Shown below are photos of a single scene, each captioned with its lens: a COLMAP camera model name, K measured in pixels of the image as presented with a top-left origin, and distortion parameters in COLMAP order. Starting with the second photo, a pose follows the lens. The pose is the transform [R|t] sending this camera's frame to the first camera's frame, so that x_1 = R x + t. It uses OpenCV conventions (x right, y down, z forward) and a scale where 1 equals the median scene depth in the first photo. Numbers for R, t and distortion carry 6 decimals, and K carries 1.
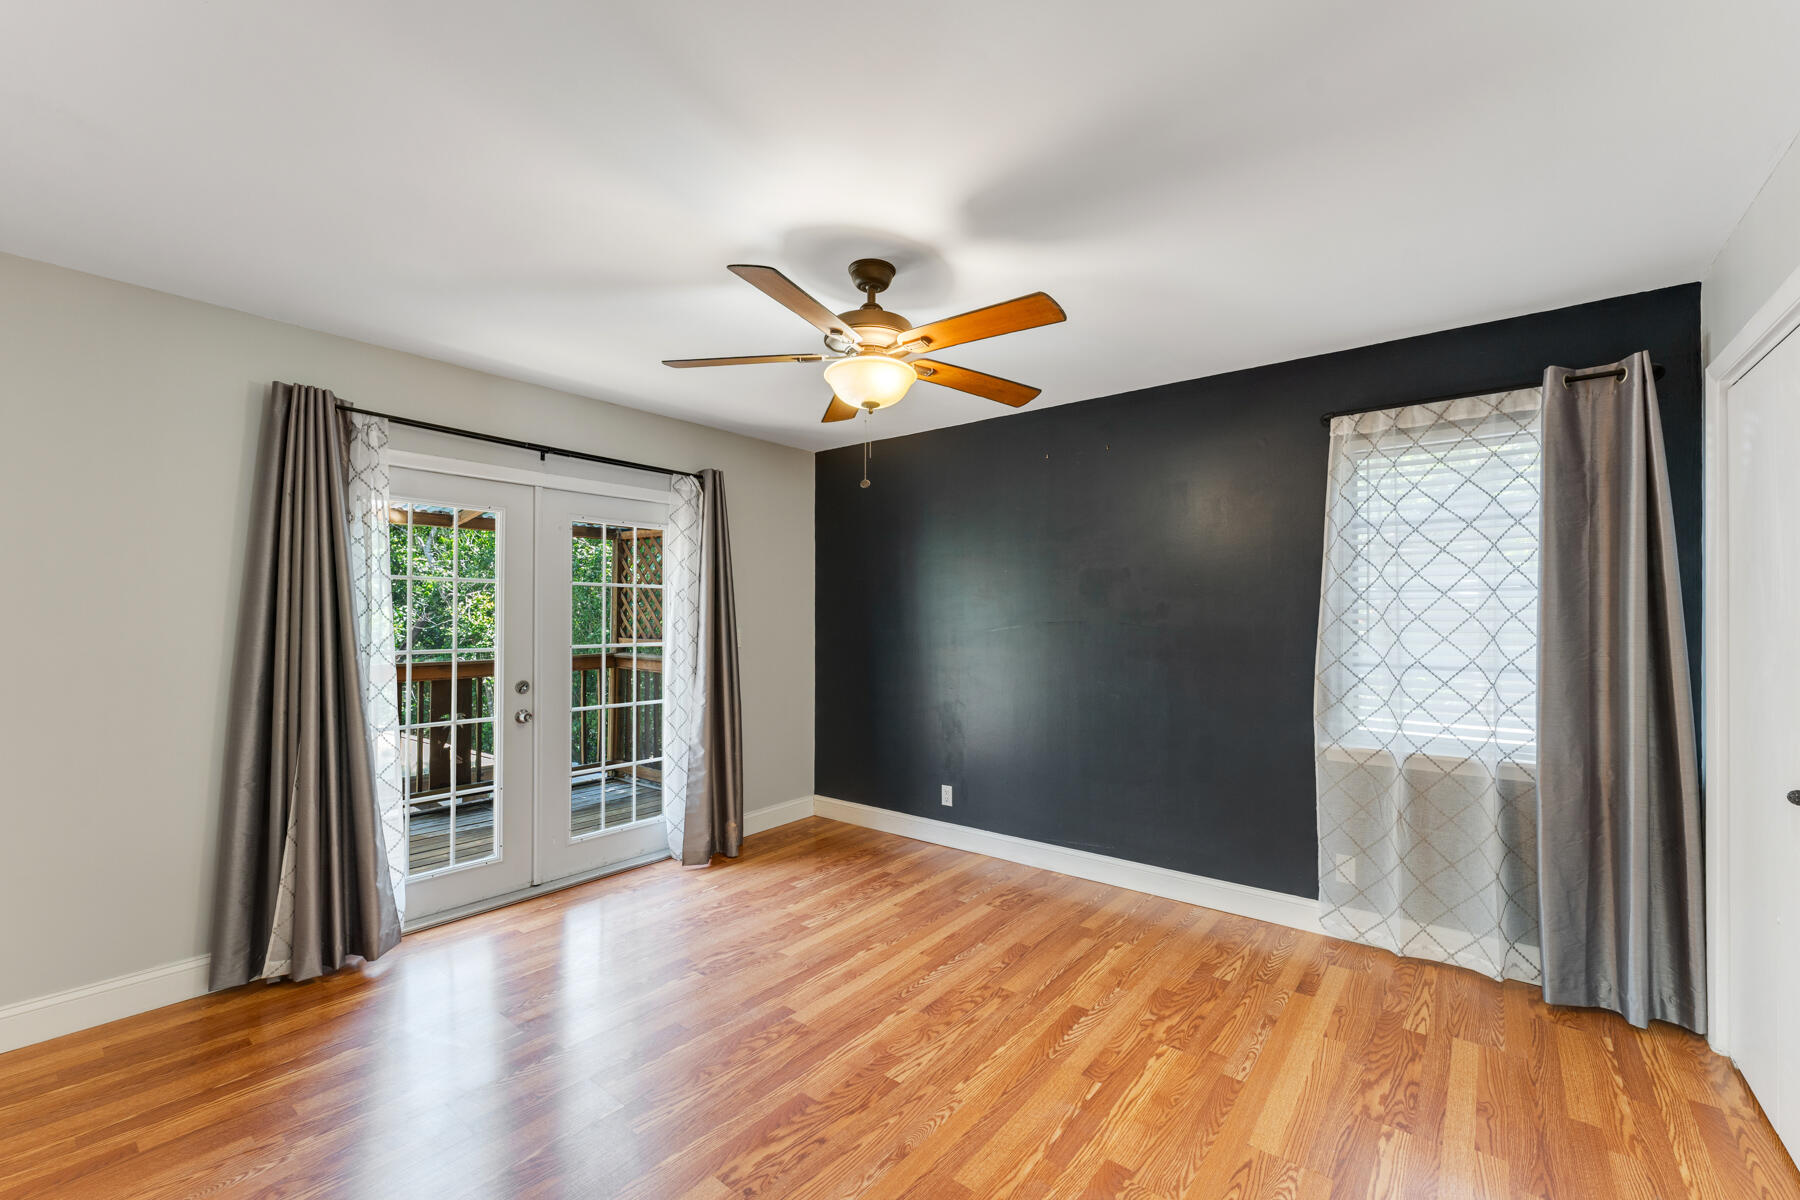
lens RADIAL K [[740.9, 0, 900.0], [0, 740.9, 600.0], [0, 0, 1]] dist [0.000137, 0.000045]
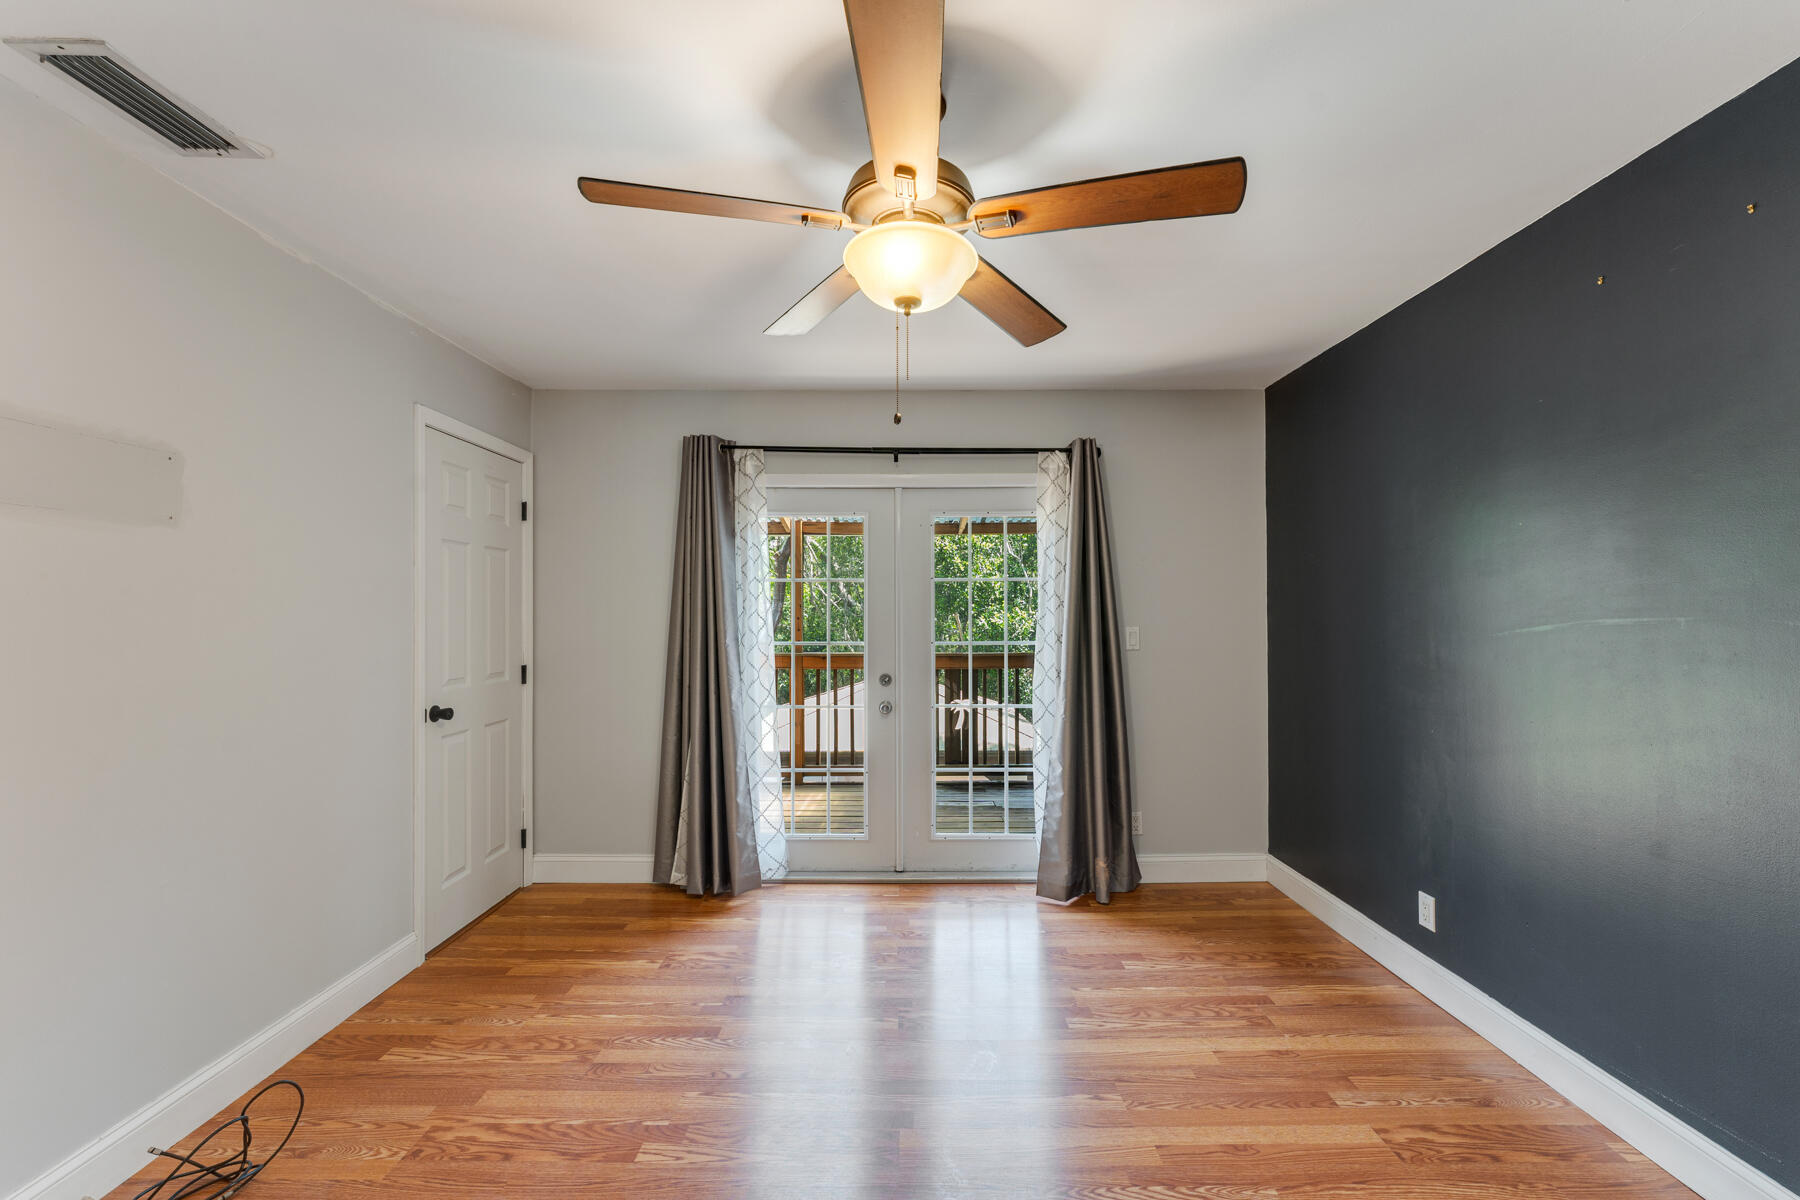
lens RADIAL K [[726.9, 0, 900.0], [0, 726.9, 600.0], [0, 0, 1]] dist [-0.001252, 0.000324]
pose [[0.621077, -0.017814, -0.783547, 0.309733], [0.020830, 0.999764, -0.006218, 0.010899], [0.783472, -0.012460, 0.621302, 0.366665]]
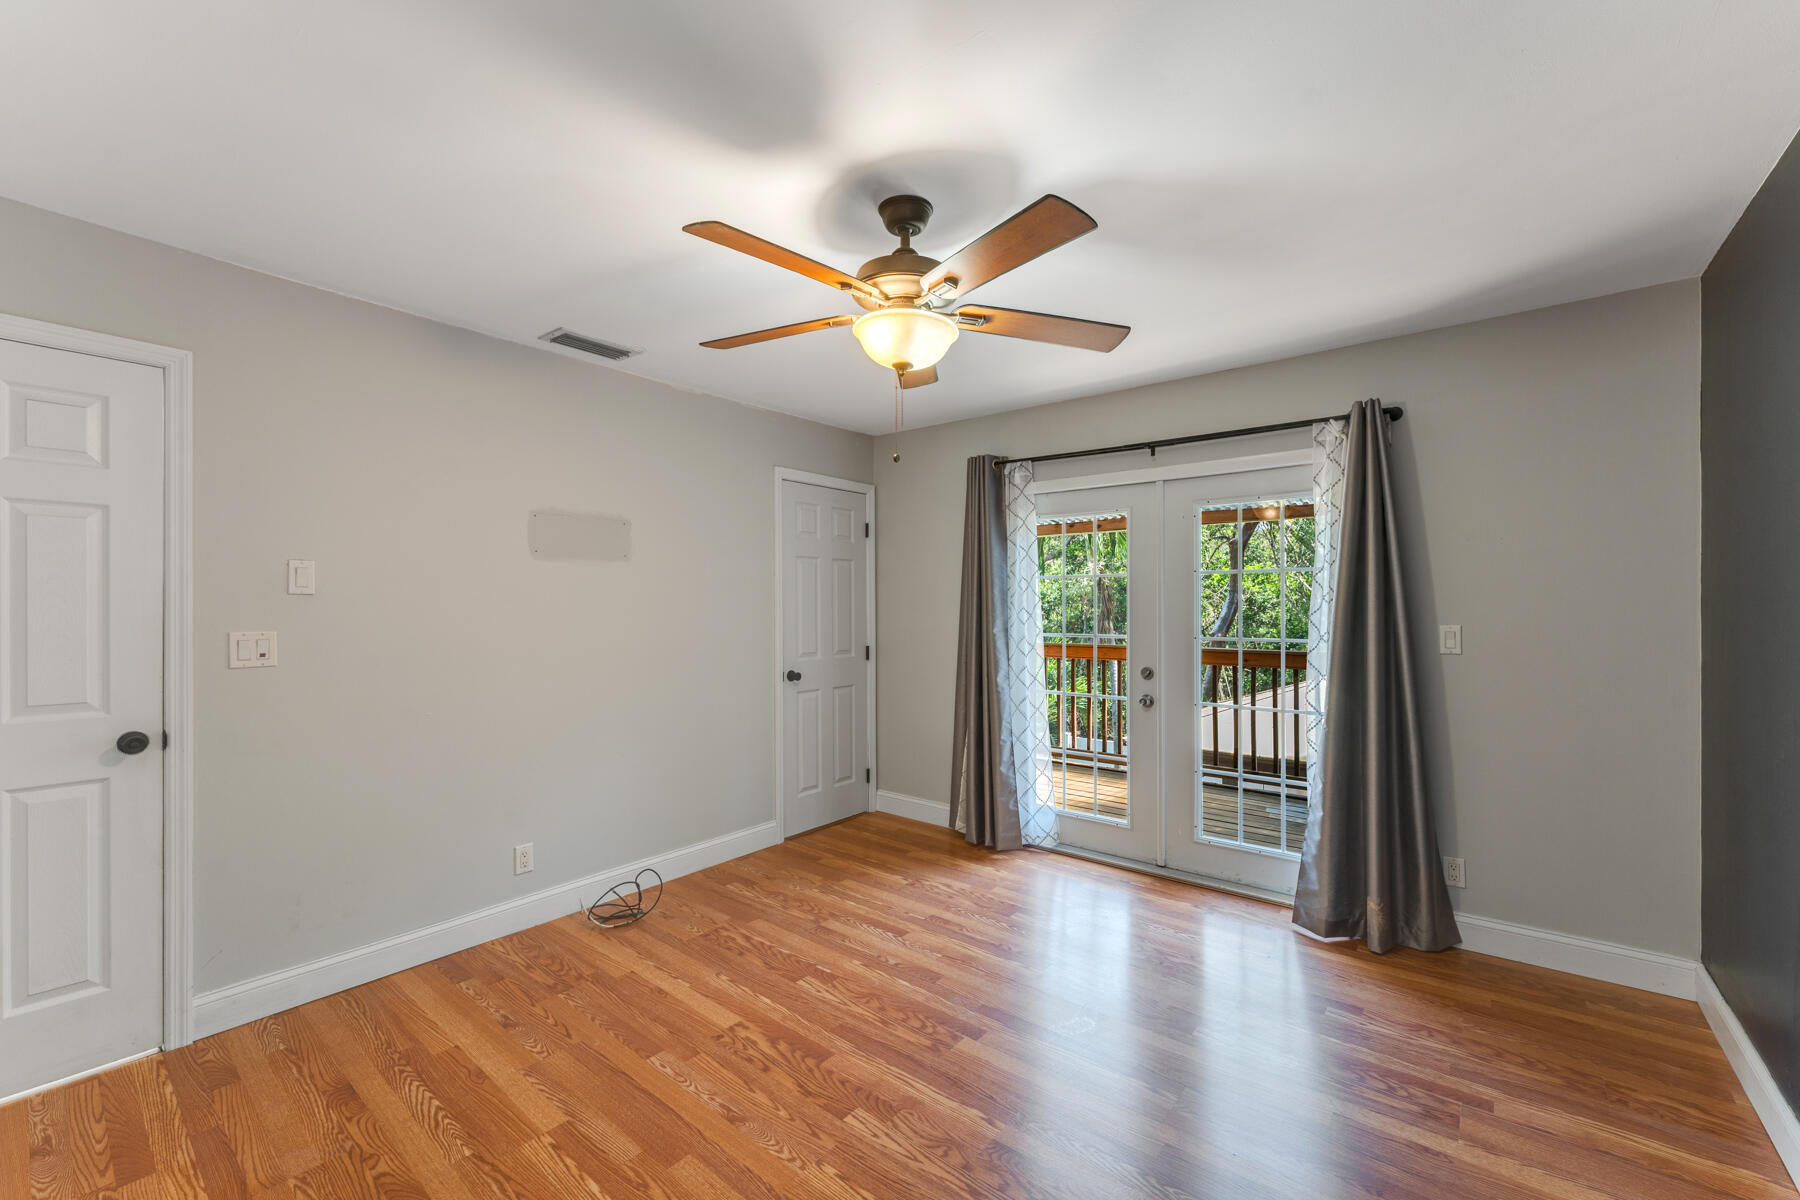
lens RADIAL K [[726.0, 0, 893.1], [0, 726.0, 597.0], [0, 0, 1]] dist [0.001702, 0.000273]
pose [[-0.013342, -0.014699, -0.999803, 0.527210], [0.024130, 0.999596, -0.015018, 0.015019], [0.999620, -0.024325, -0.012982, 0.637952]]
